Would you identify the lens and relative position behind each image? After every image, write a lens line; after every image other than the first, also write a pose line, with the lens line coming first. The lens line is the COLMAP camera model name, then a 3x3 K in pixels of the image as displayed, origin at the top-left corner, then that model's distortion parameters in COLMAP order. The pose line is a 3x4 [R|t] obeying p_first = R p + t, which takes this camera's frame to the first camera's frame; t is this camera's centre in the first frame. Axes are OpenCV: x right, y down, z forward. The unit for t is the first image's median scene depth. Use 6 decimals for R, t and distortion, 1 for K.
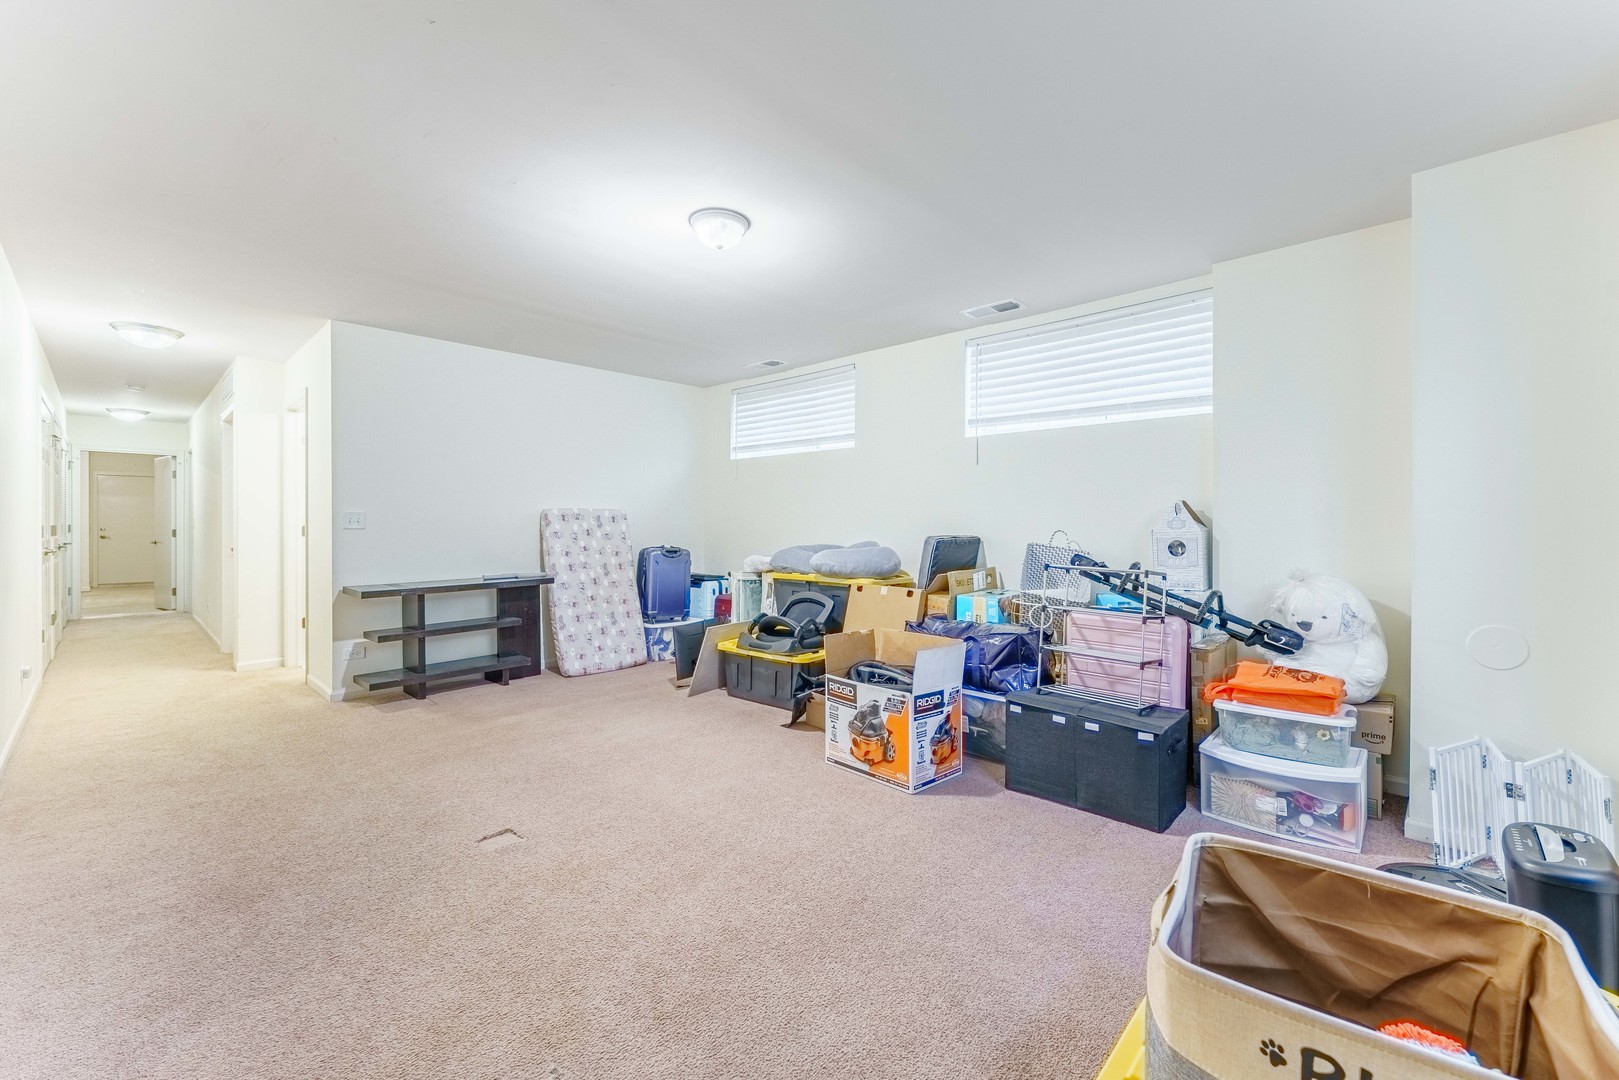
lens RADIAL K [[667.2, 0, 809.5], [0, 667.2, 540.0], [0, 0, 1]] dist [-0.000380, -0.000119]
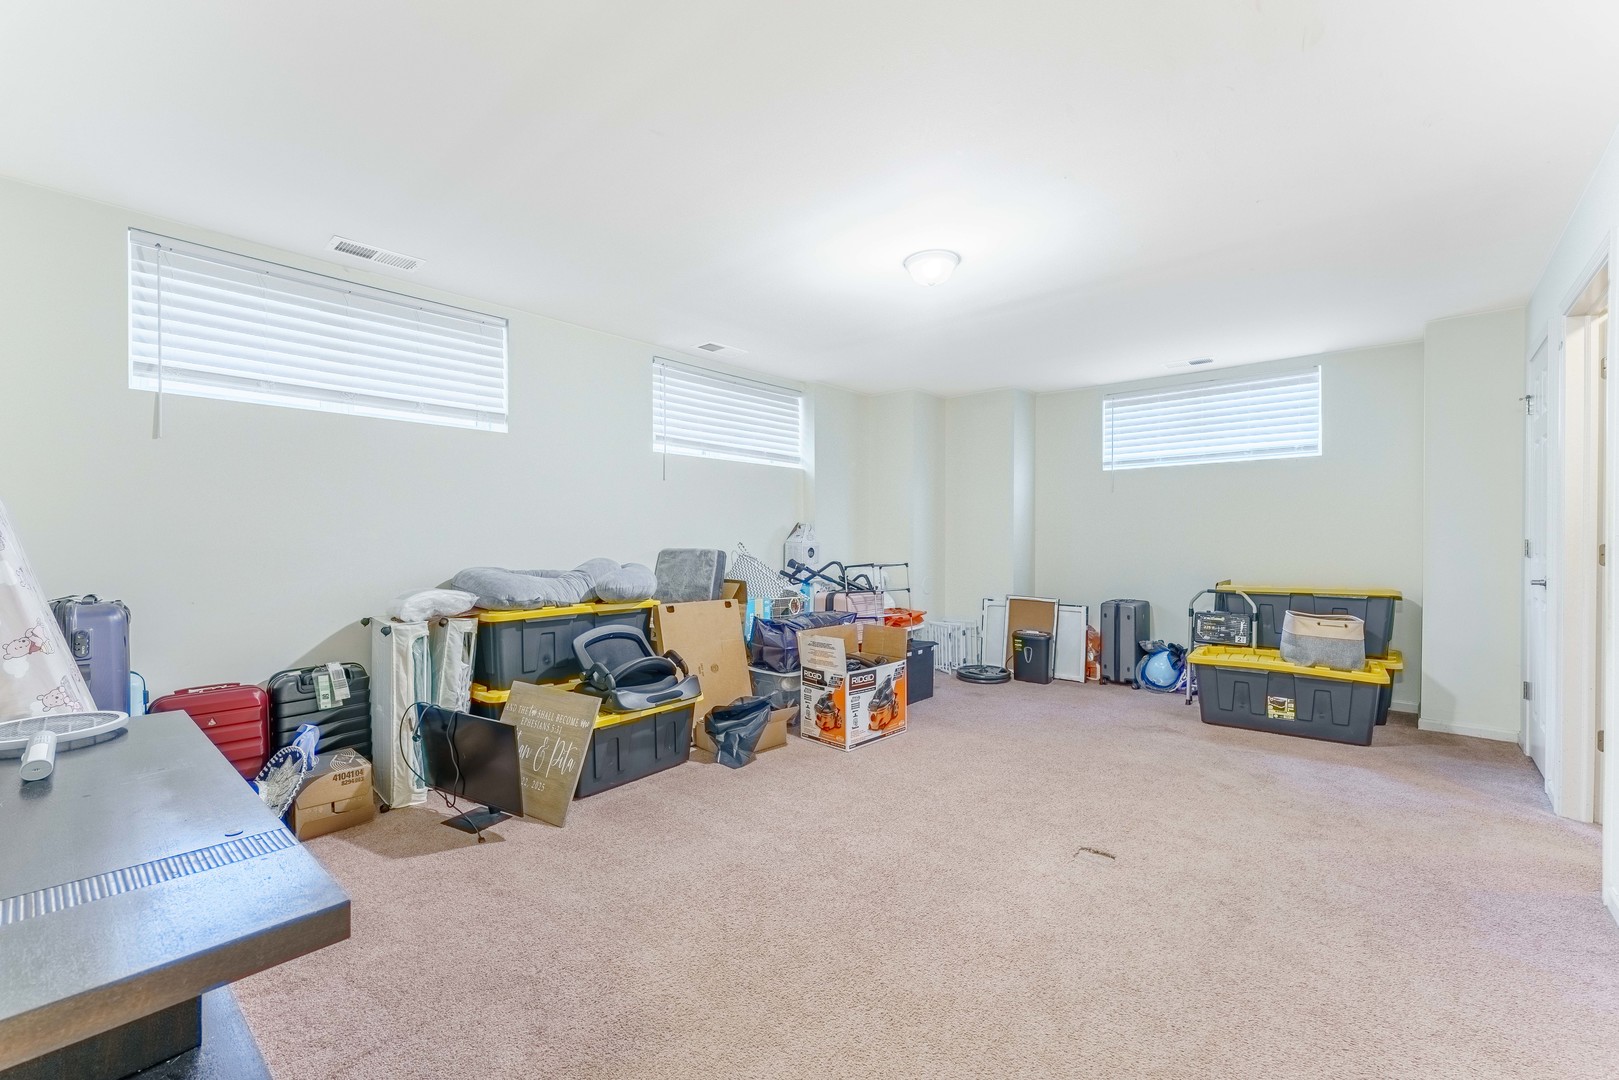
lens RADIAL K [[667.2, 0, 809.5], [0, 667.2, 540.0], [0, 0, 1]] dist [-0.000380, -0.000119]
pose [[-0.039954, -0.007301, 0.999175, -1.119414], [0.019176, 0.999784, 0.008073, -0.032539], [-0.999017, 0.019483, -0.039805, 1.134695]]
